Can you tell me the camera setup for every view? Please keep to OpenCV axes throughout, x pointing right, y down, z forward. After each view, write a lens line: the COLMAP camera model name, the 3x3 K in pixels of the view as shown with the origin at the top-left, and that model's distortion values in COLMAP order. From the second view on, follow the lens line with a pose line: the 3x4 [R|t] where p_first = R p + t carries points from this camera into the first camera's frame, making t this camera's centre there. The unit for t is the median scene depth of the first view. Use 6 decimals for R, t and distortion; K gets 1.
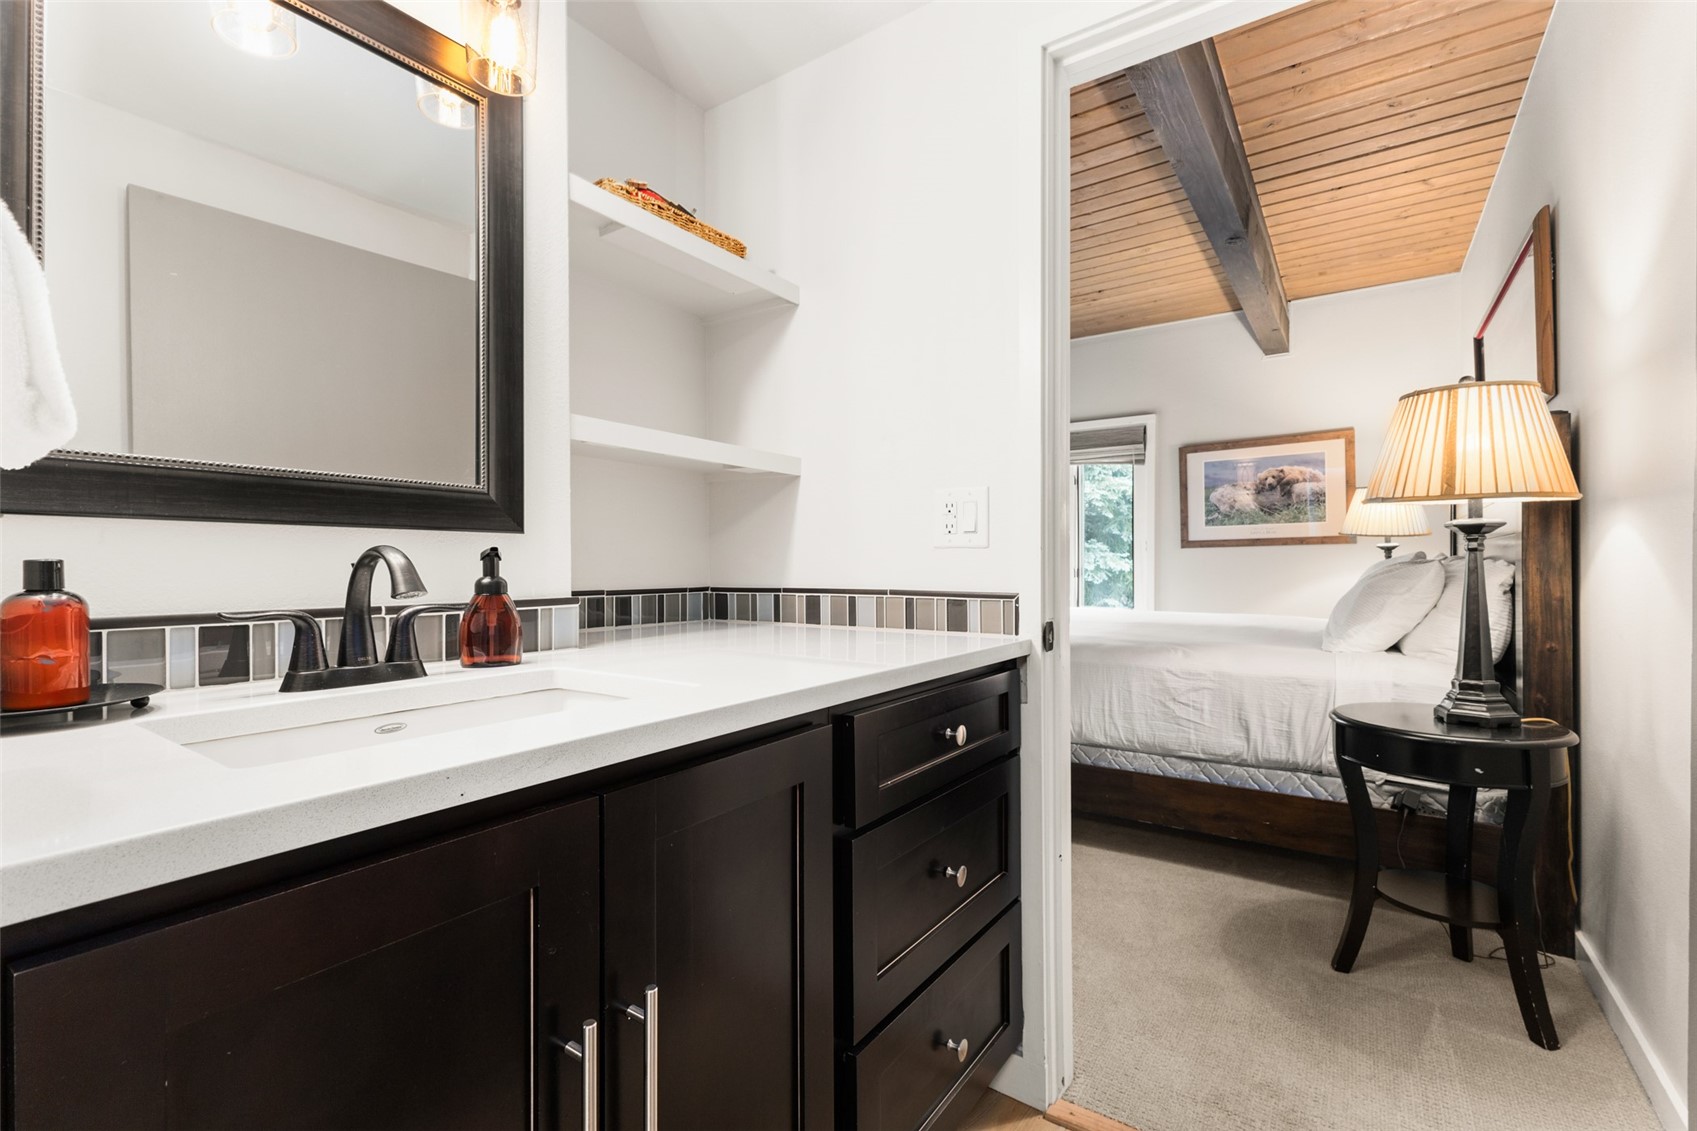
lens RADIAL K [[753.3, 0, 853.1], [0, 753.3, 569.4], [0, 0, 1]] dist [0.024609, 0.000755]
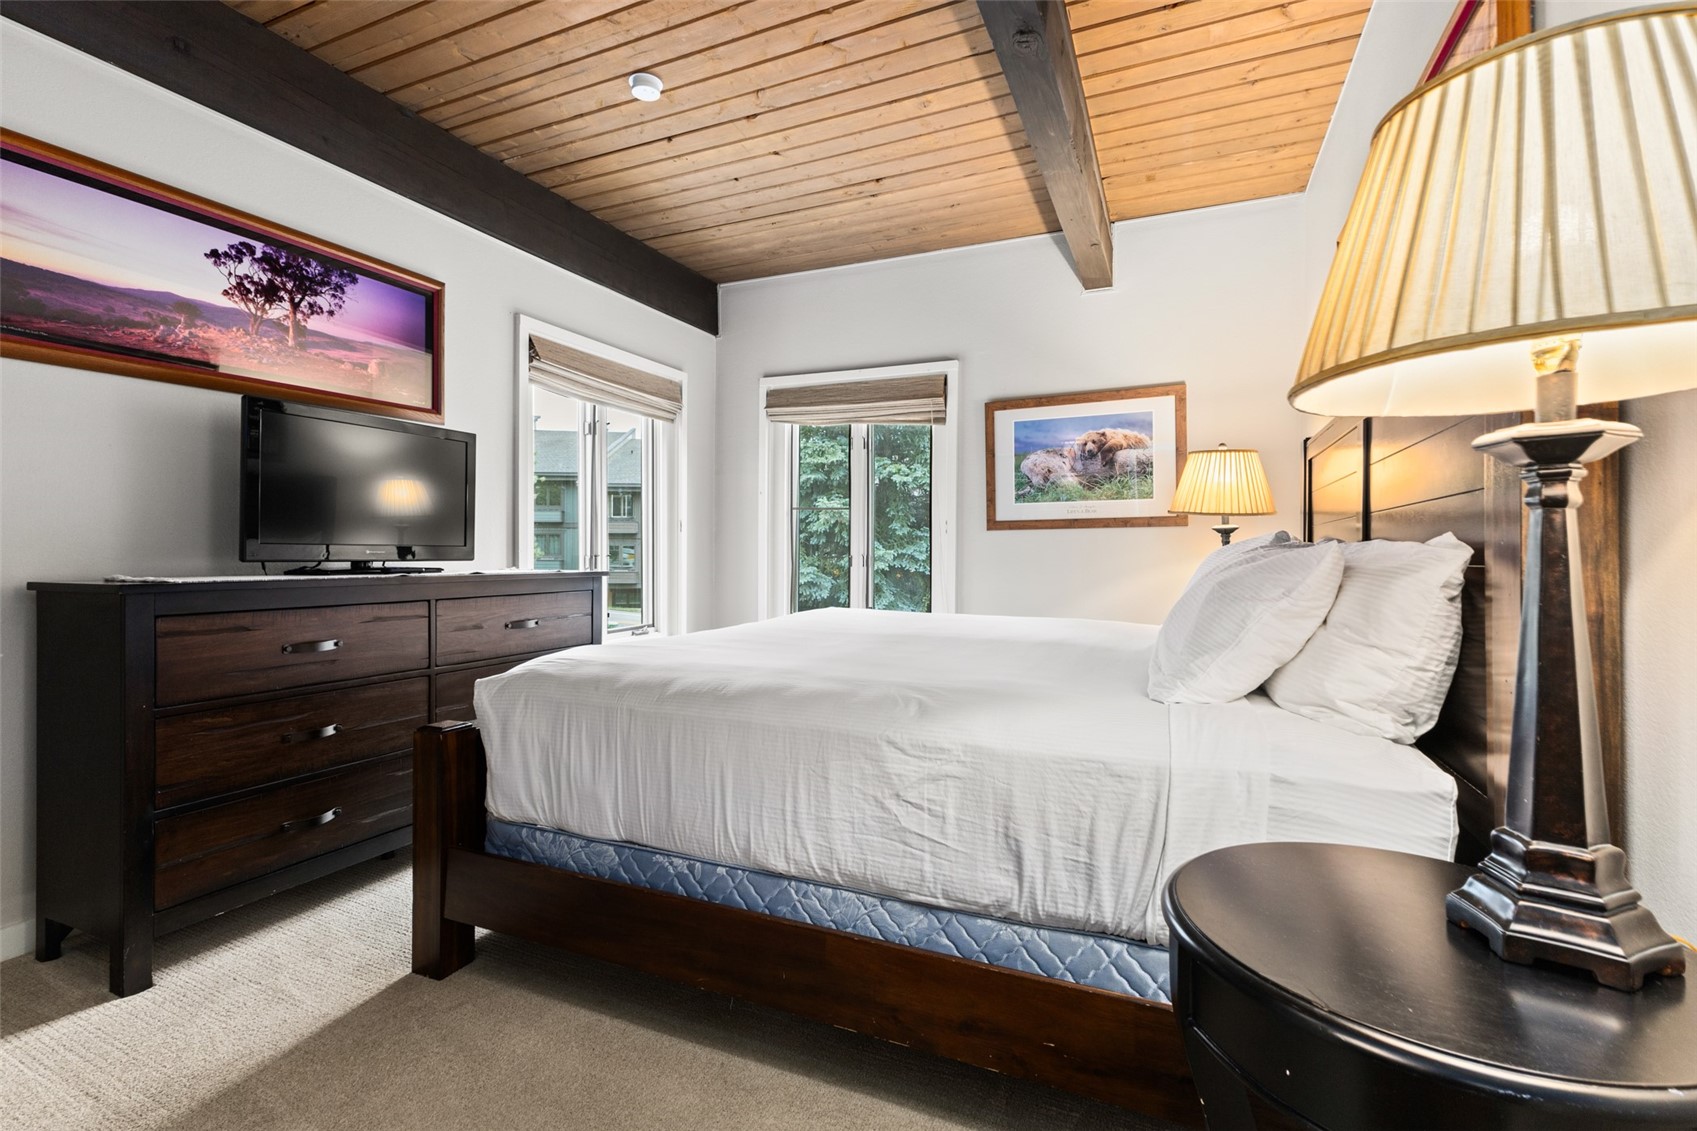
lens RADIAL K [[753.3, 0, 845.5], [0, 753.3, 555.8], [0, 0, 1]] dist [0.024609, 0.000755]
pose [[0.985339, 0.006269, 0.170493, 0.187776], [-0.005998, 0.999980, -0.002106, 0.001521], [-0.170502, 0.001052, 0.985357, 0.304231]]
